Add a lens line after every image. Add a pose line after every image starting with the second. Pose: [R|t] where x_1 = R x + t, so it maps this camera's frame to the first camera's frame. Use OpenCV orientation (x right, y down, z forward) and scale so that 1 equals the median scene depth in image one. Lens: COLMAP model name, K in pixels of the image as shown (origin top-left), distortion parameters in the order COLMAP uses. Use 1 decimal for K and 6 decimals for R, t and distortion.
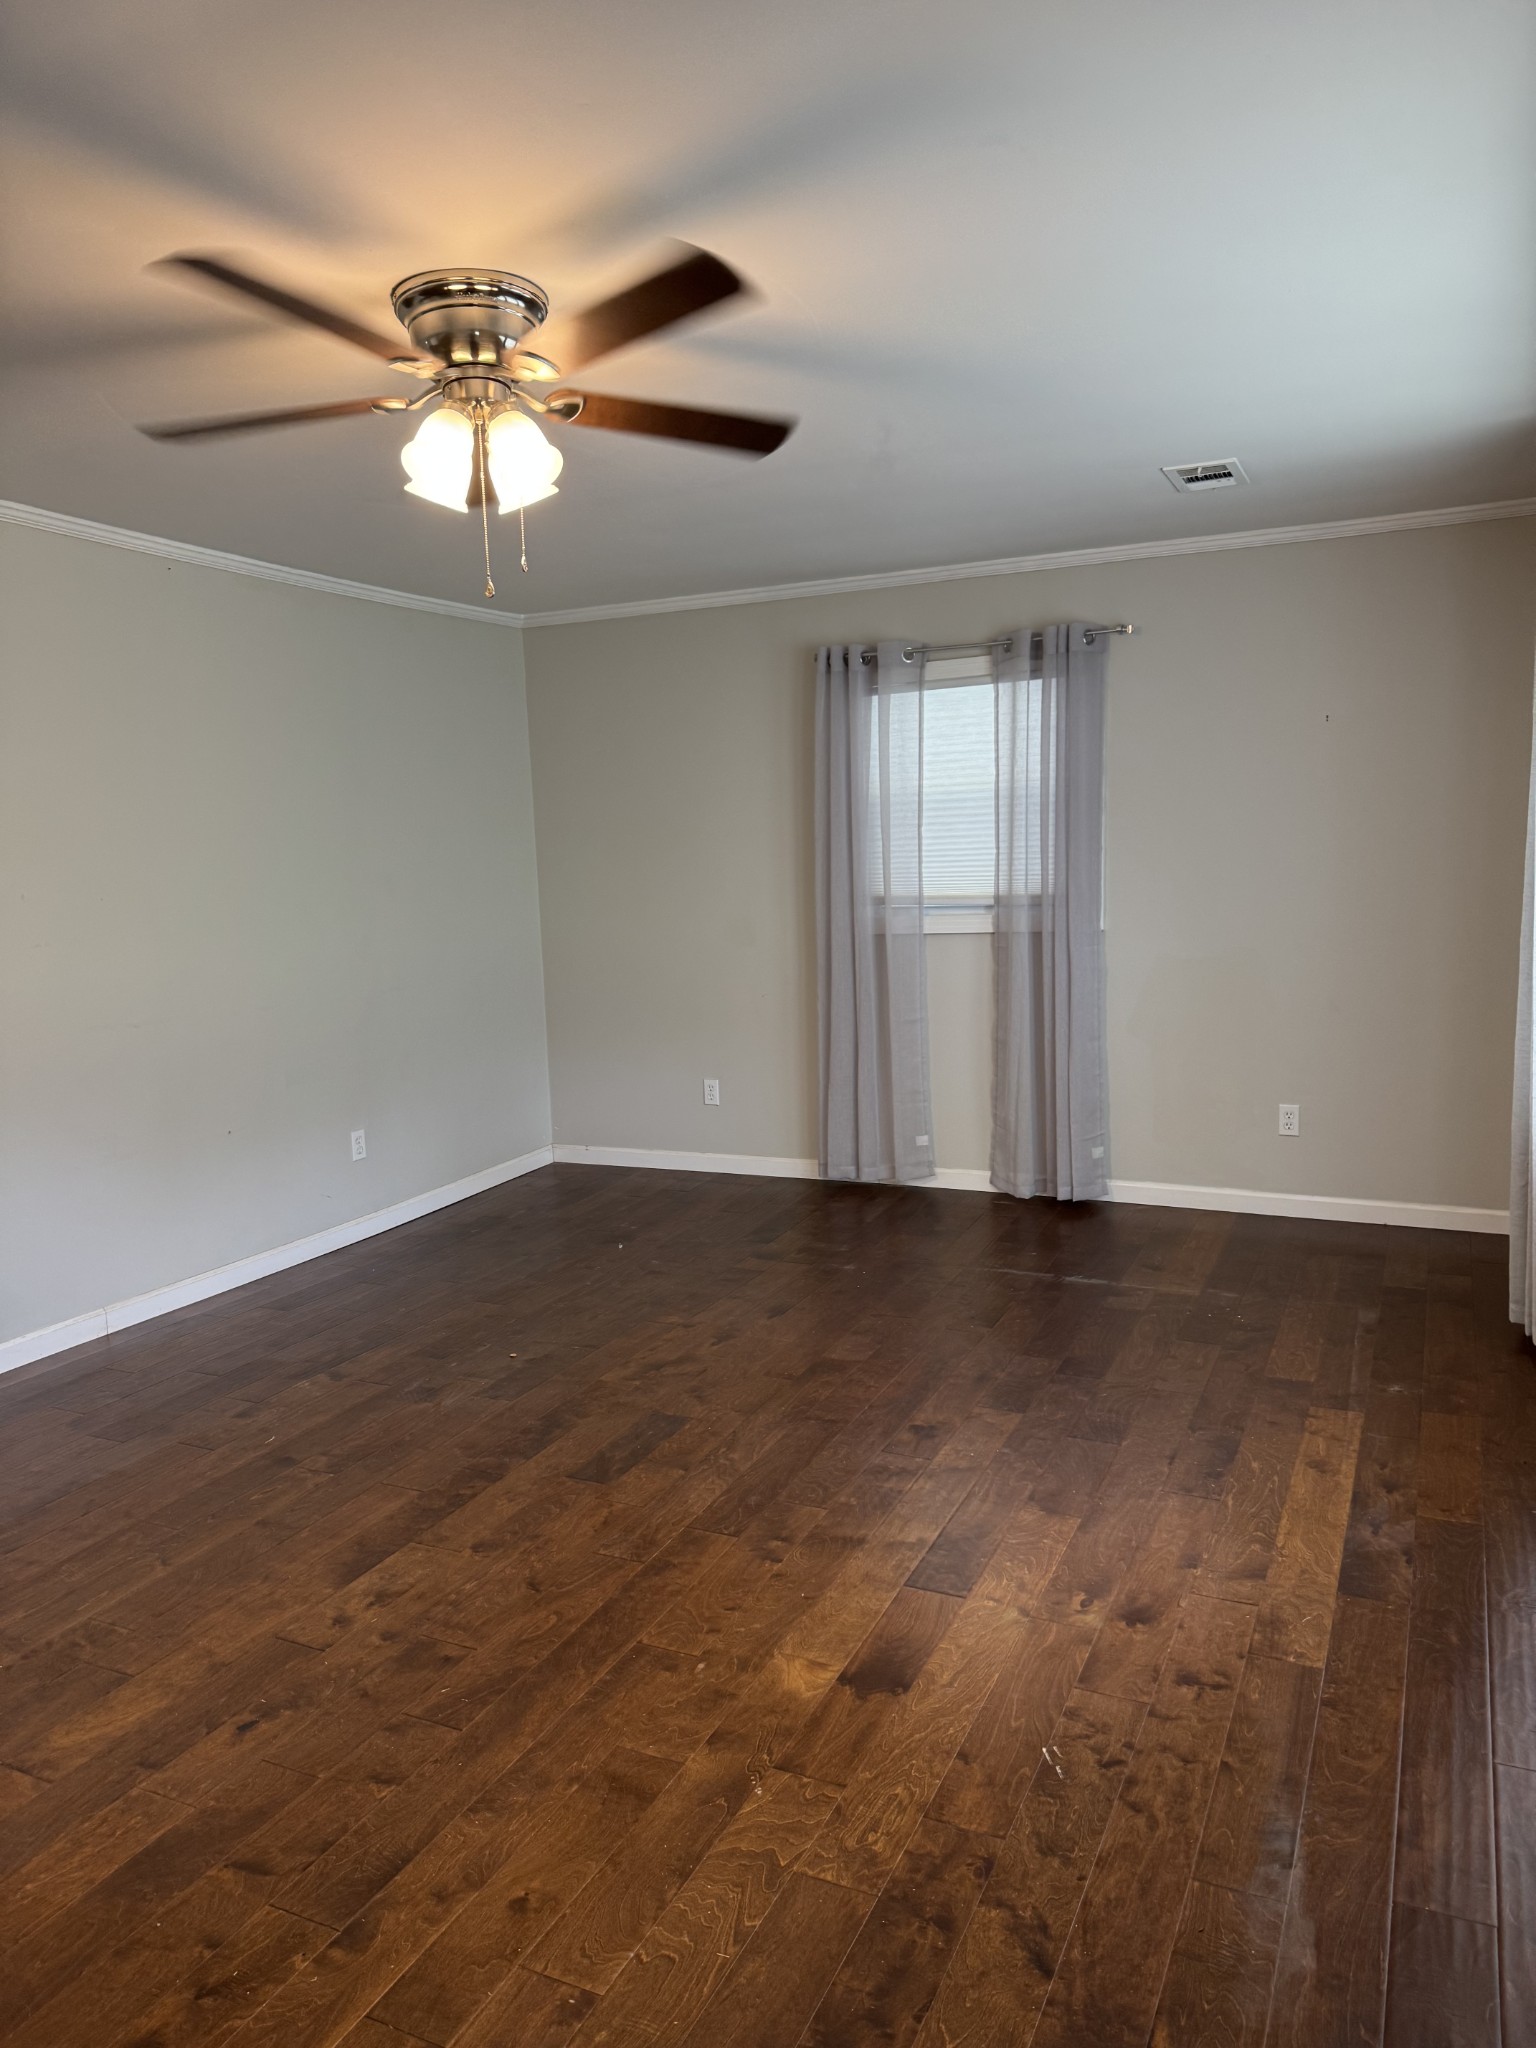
lens RADIAL K [[1457.5, 0, 765.6], [0, 1457.5, 1034.2], [0, 0, 1]] dist [0.121573, -0.152656]
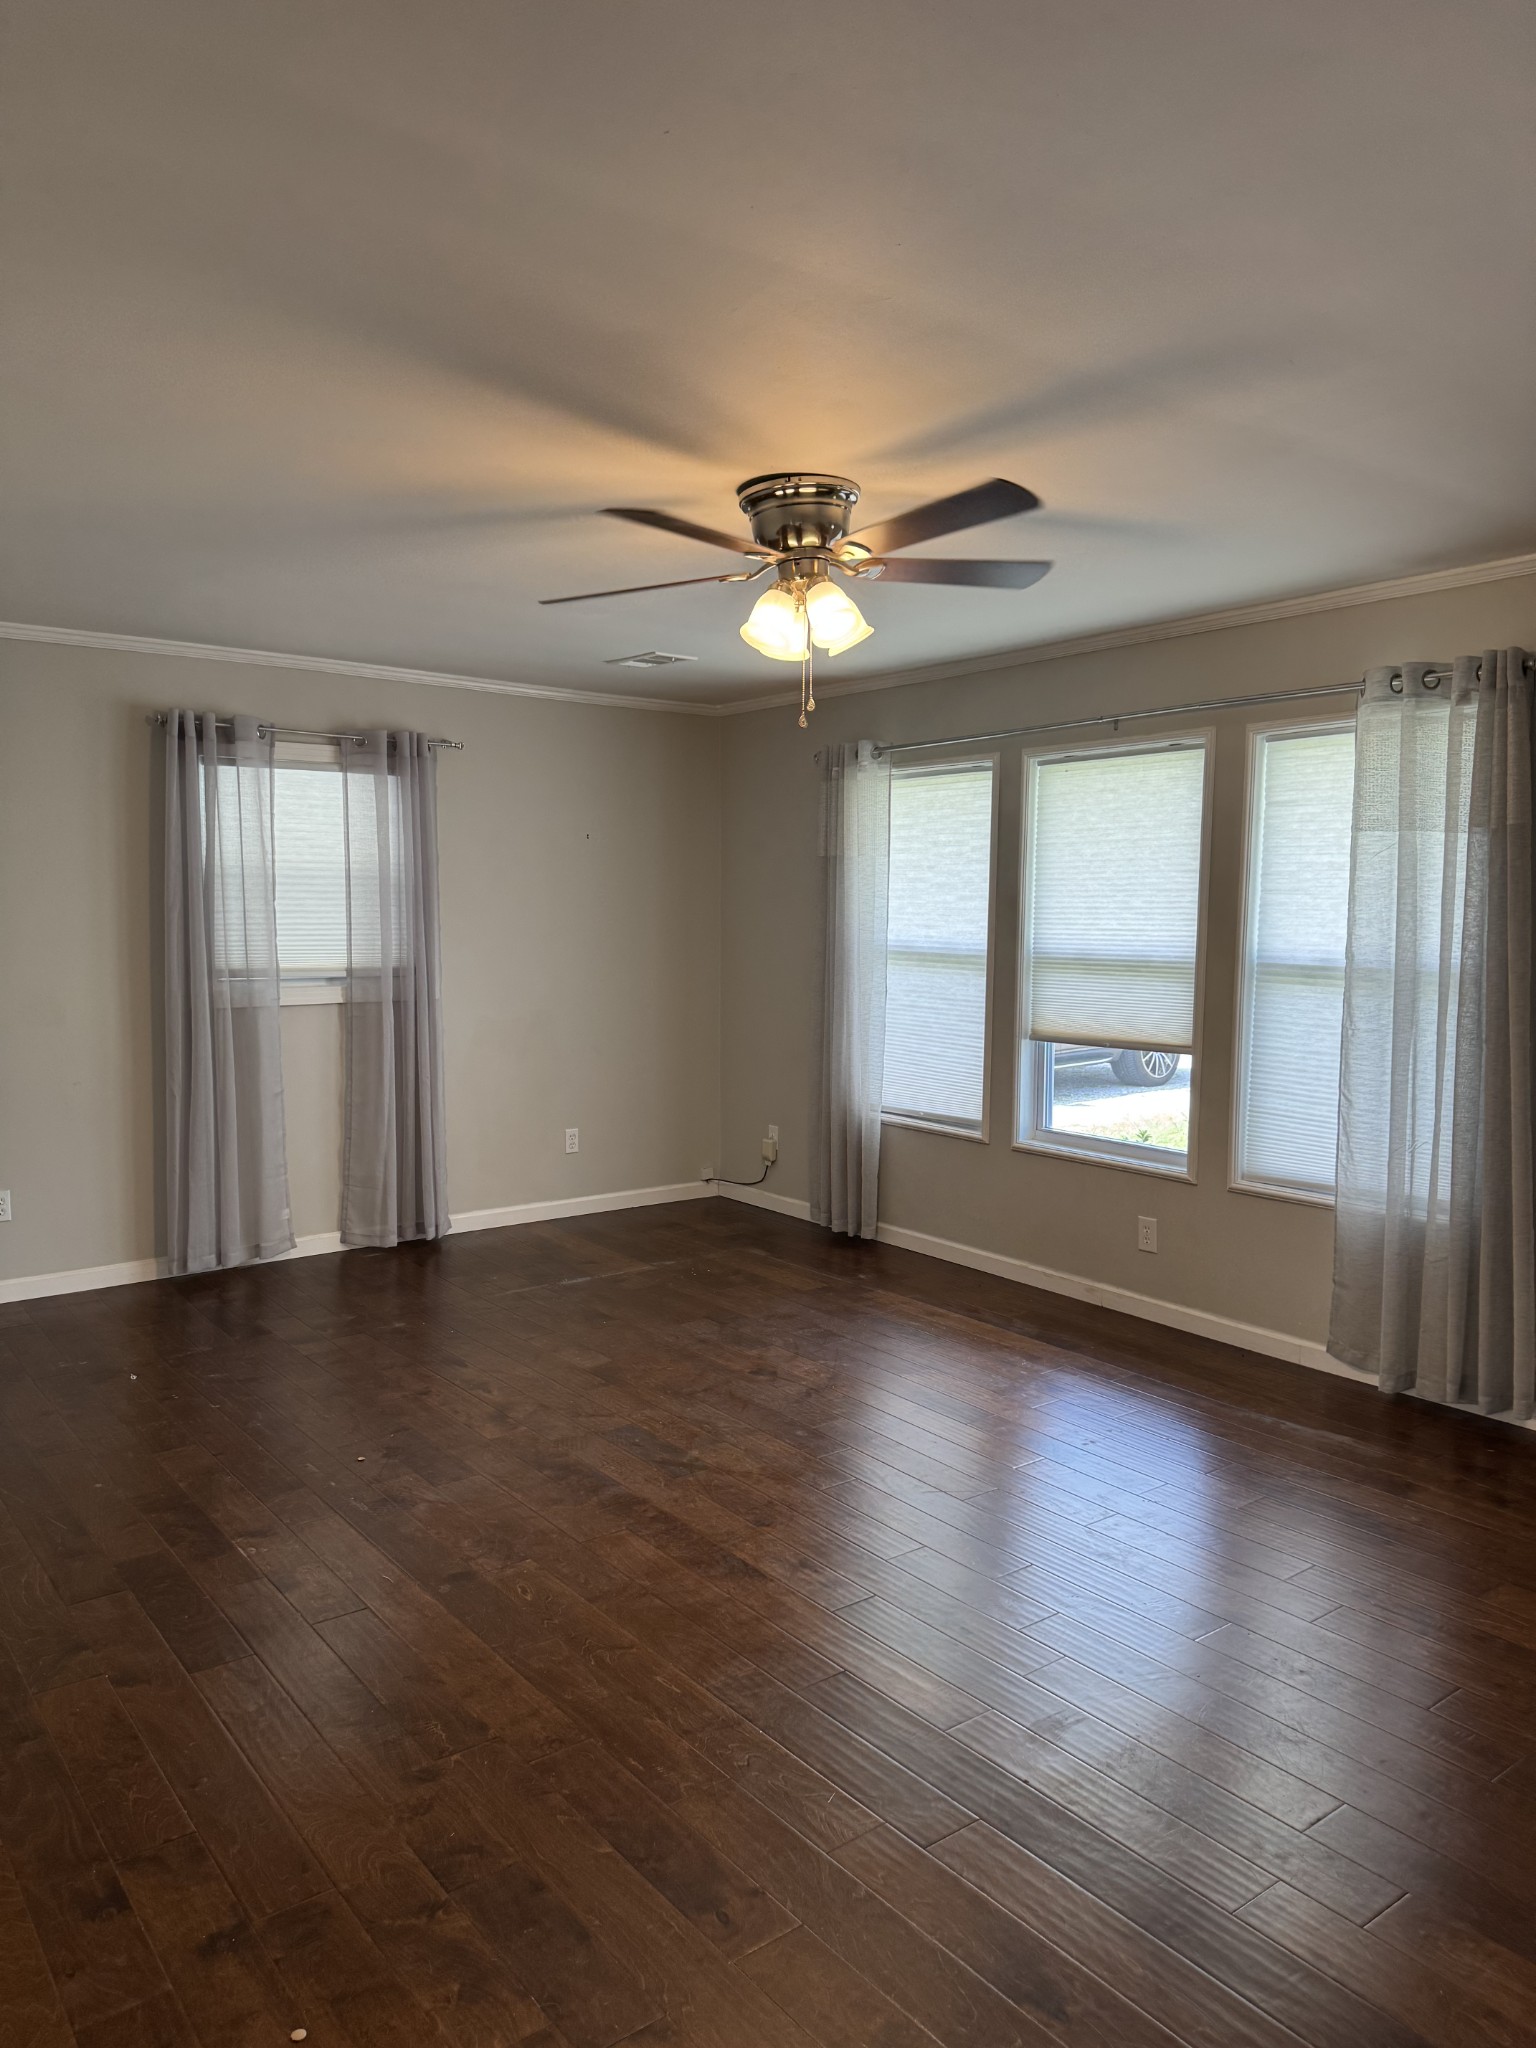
lens RADIAL K [[1442.3, 0, 810.2], [0, 1442.3, 1028.1], [0, 0, 1]] dist [0.154043, -0.231095]
pose [[0.441898, -0.043336, 0.896018, -0.651075], [0.094728, 0.995502, 0.001430, -0.021026], [-0.892050, 0.084246, 0.444015, 0.231119]]
